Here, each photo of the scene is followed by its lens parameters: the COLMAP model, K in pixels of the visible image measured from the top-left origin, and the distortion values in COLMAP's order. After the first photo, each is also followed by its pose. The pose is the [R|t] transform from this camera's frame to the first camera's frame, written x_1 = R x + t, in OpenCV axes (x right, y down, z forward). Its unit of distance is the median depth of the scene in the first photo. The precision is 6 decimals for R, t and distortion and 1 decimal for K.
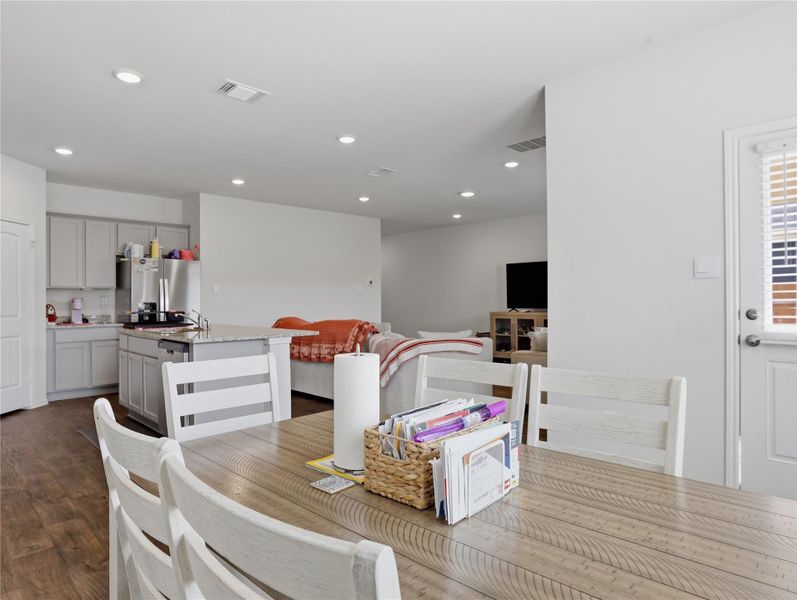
lens RADIAL K [[485.0, 0, 421.3], [0, 485.0, 302.2], [0, 0, 1]] dist [-0.057676, 0.034254]
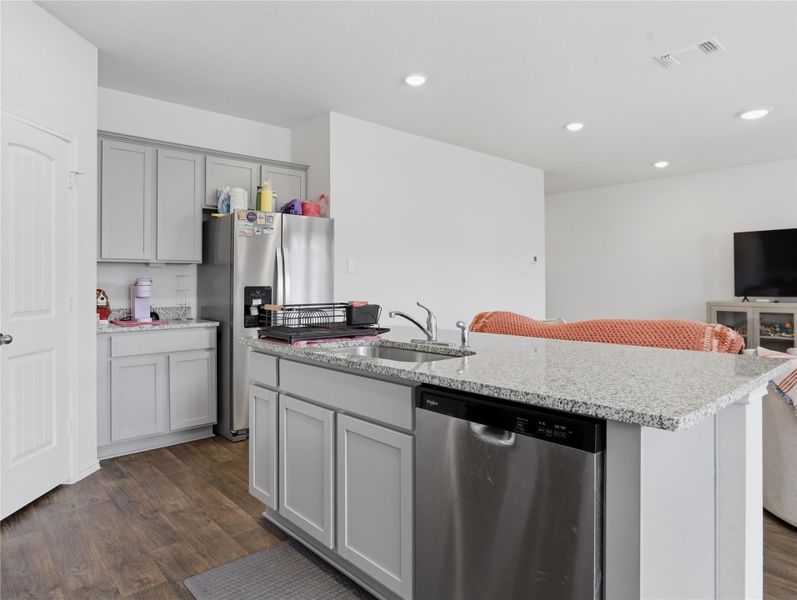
lens RADIAL K [[485.0, 0, 406.9], [0, 485.0, 286.0], [0, 0, 1]] dist [-0.057676, 0.034254]
pose [[0.998278, 0.002147, -0.058616, -0.355463], [-0.002434, 0.999985, -0.004822, 0.002439], [0.058605, 0.004957, 0.998269, 0.416277]]
